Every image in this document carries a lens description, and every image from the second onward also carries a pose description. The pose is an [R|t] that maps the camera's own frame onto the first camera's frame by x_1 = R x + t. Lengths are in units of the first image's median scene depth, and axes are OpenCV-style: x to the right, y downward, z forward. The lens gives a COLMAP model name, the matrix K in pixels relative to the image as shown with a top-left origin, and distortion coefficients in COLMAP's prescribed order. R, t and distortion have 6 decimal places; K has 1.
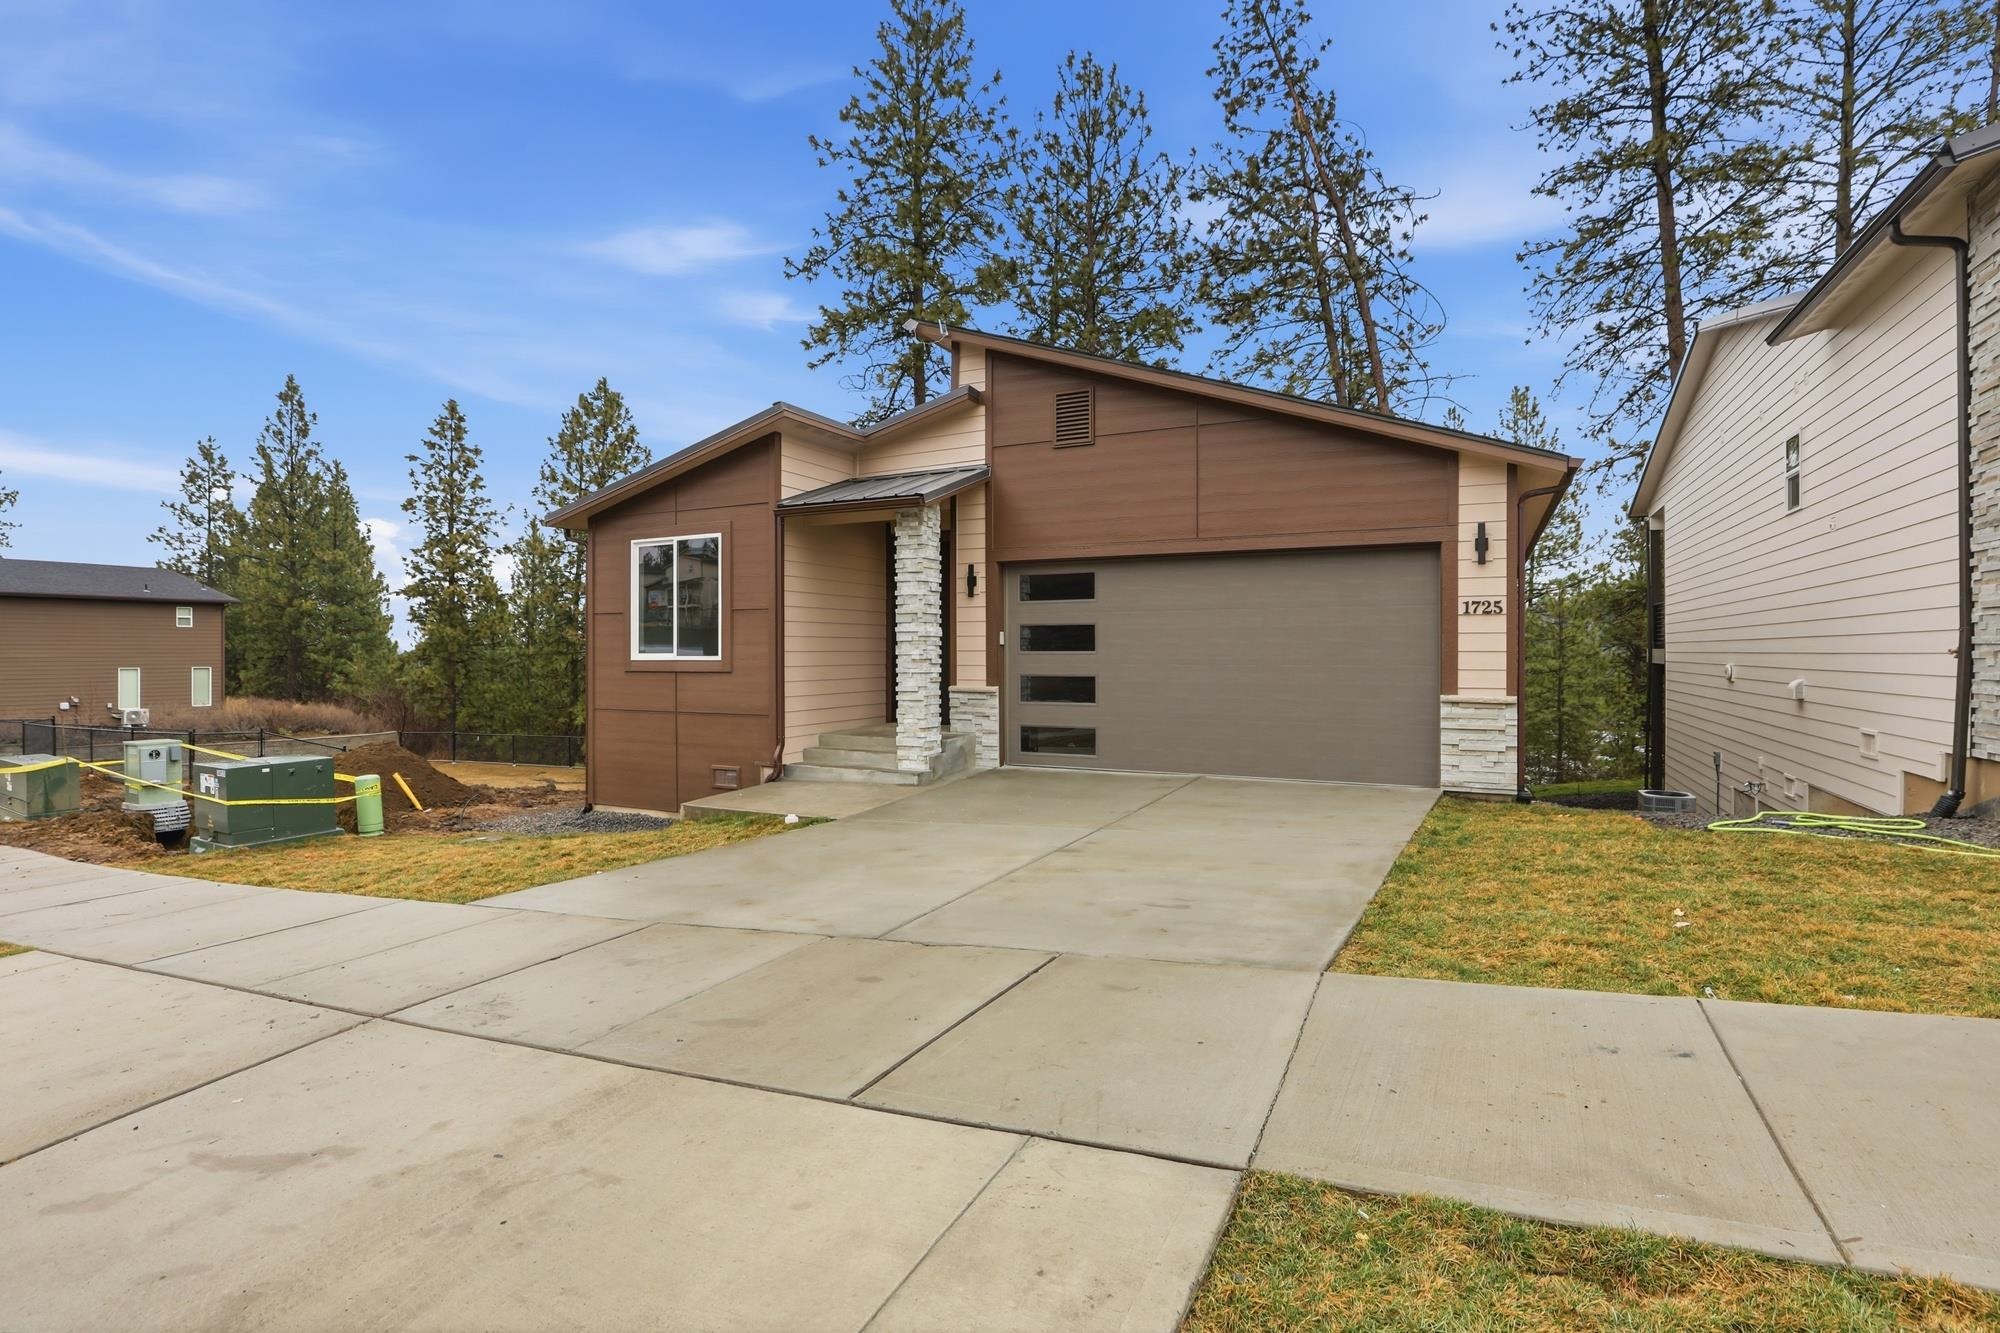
lens RADIAL K [[941.5, 0, 1027.7], [0, 941.5, 659.1], [0, 0, 1]] dist [-0.034139, 0.006256]
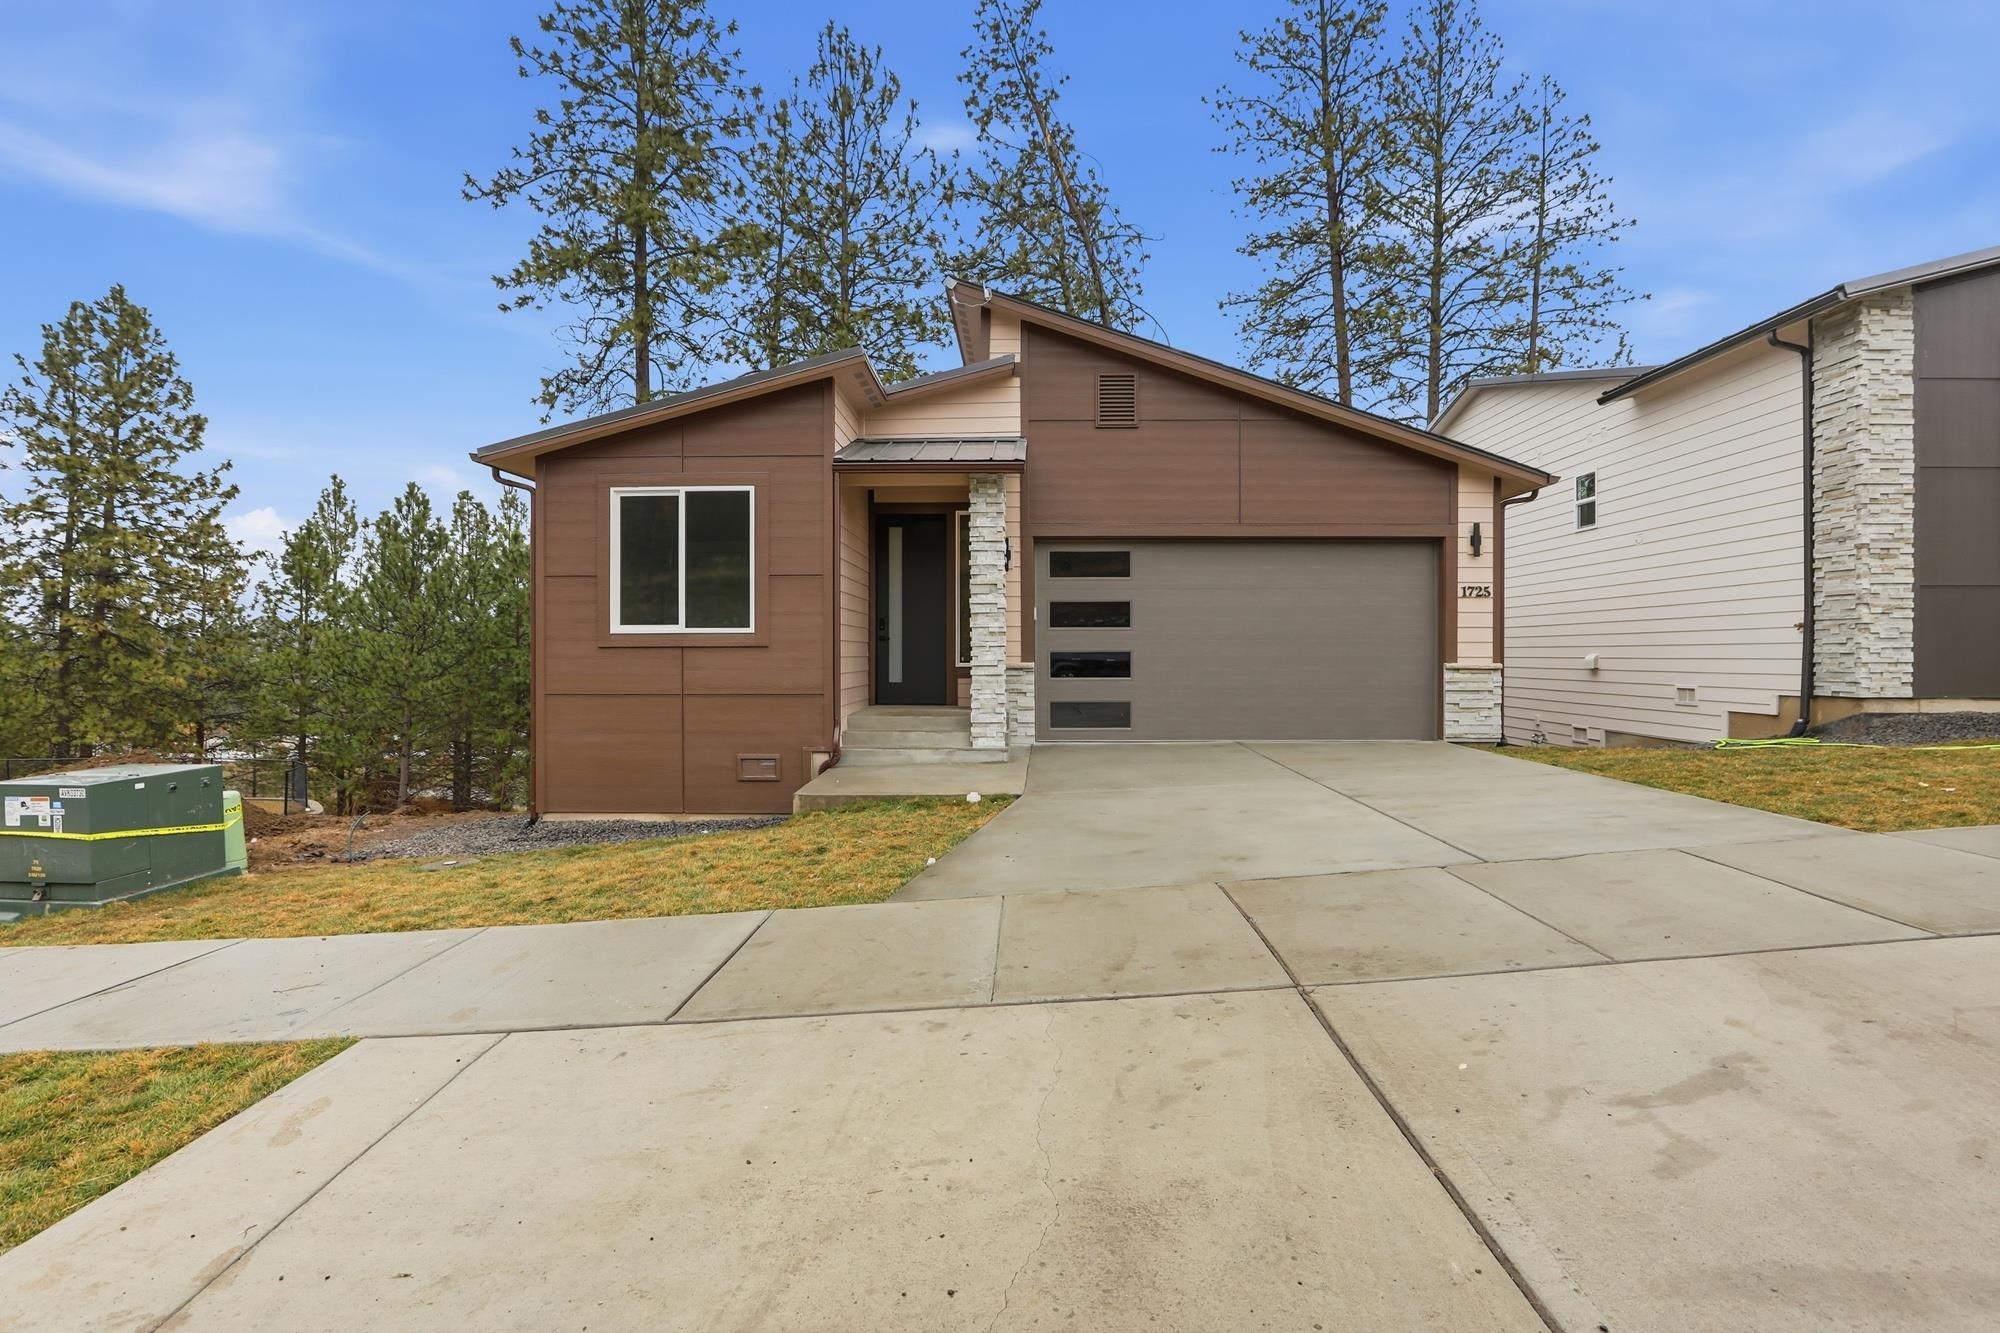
lens RADIAL K [[943.5, 0, 1000.0], [0, 943.5, 666.5], [0, 0, 1]] dist [-0.030462, -0.000150]
pose [[0.907974, -0.004969, 0.418997, -0.458276], [0.003258, 0.999983, 0.004800, 0.027205], [-0.419014, -0.002993, 0.907975, 0.107767]]
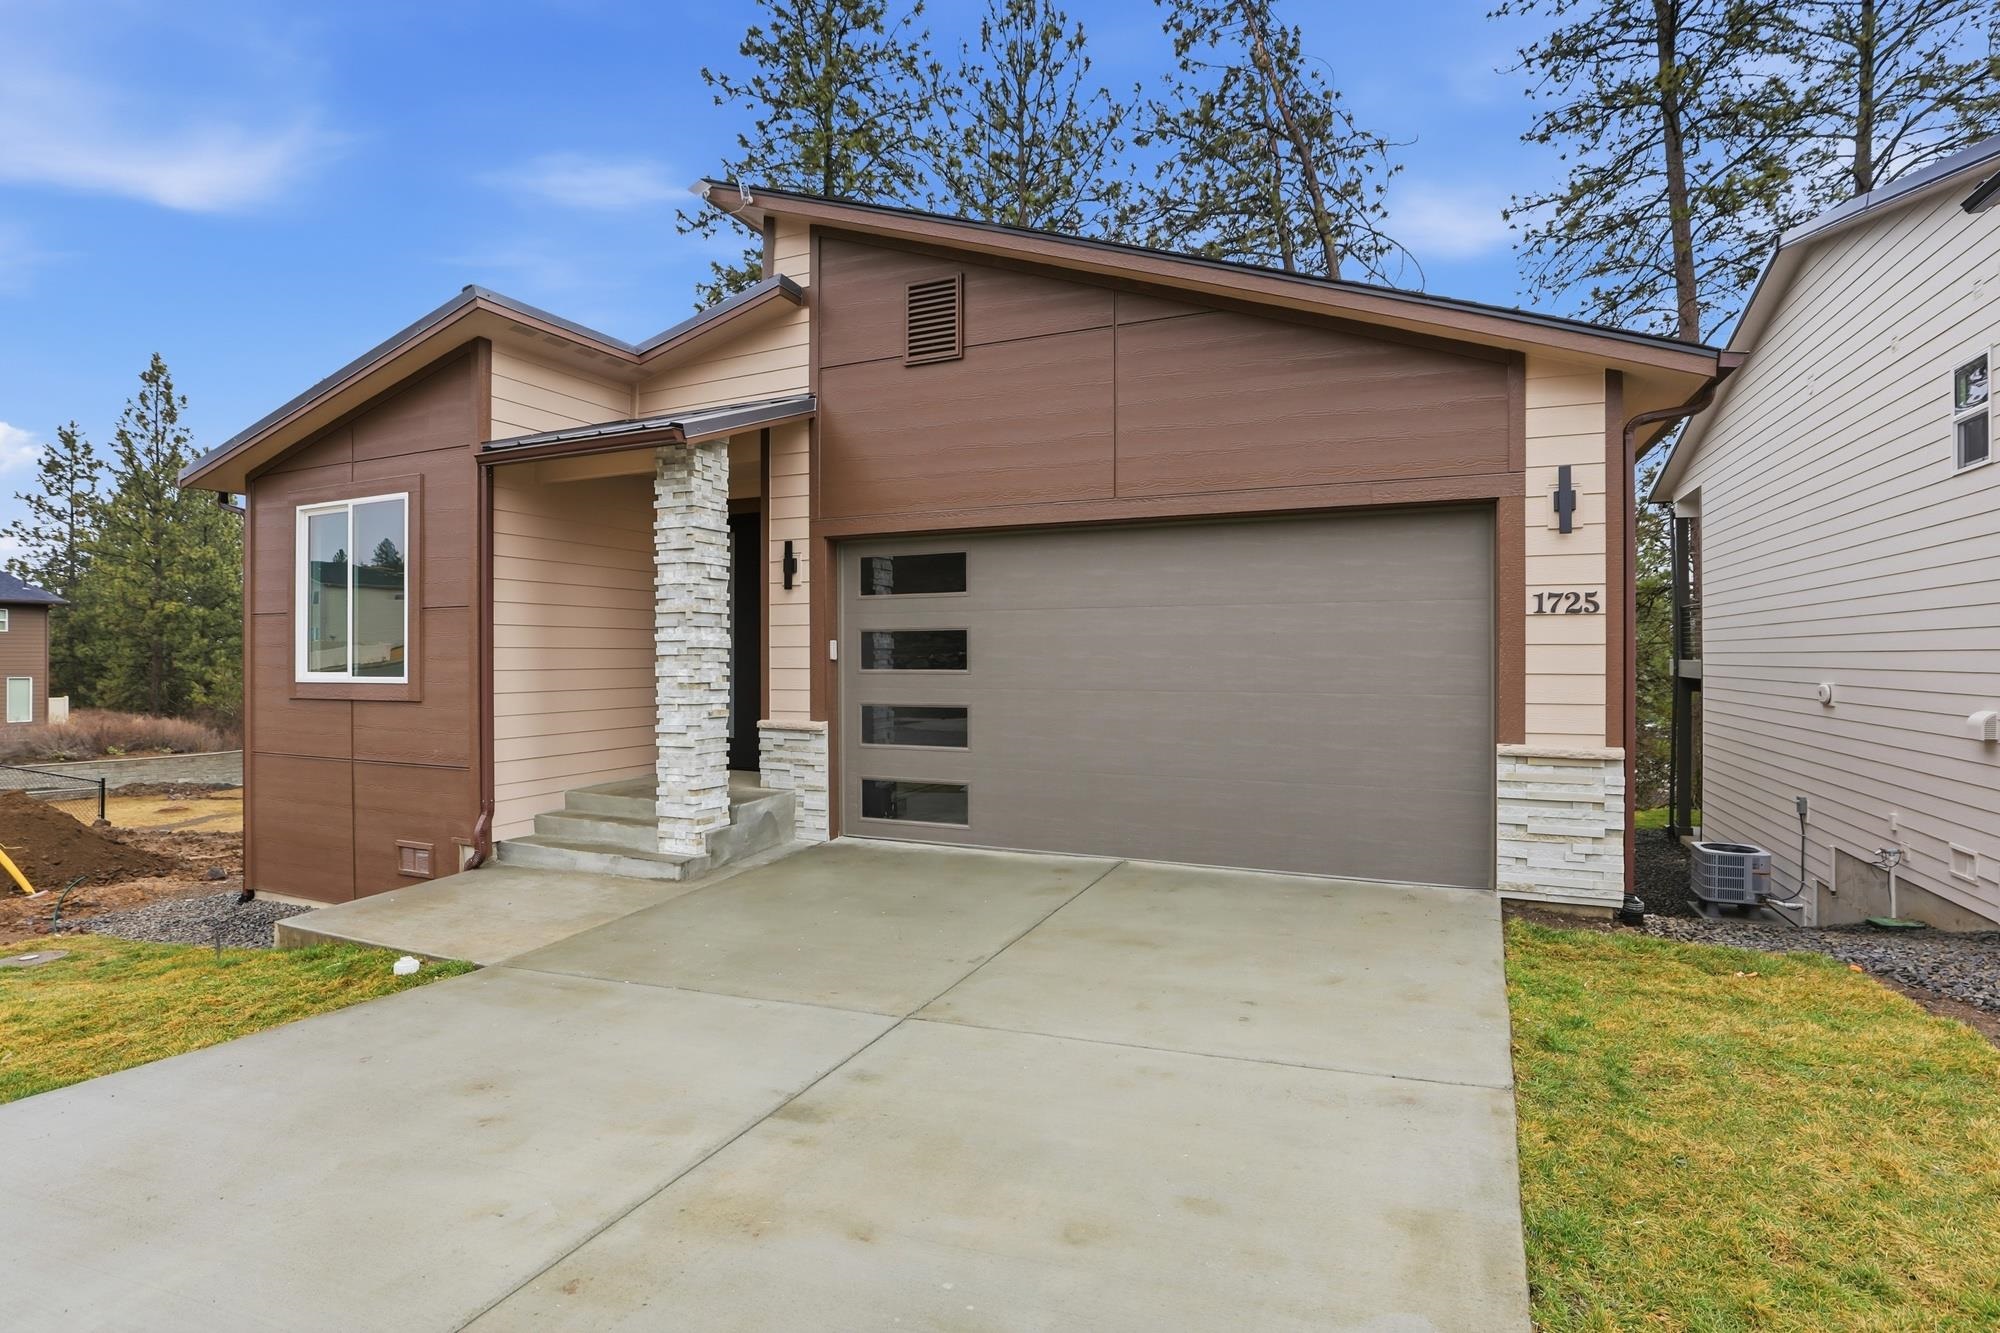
lens RADIAL K [[941.5, 0, 1027.7], [0, 941.5, 659.1], [0, 0, 1]] dist [-0.034139, 0.006256]
pose [[0.999049, -0.000208, 0.043605, 0.079459], [0.000445, 0.999985, -0.005425, -0.011517], [-0.043603, 0.005440, 0.999034, 0.305041]]
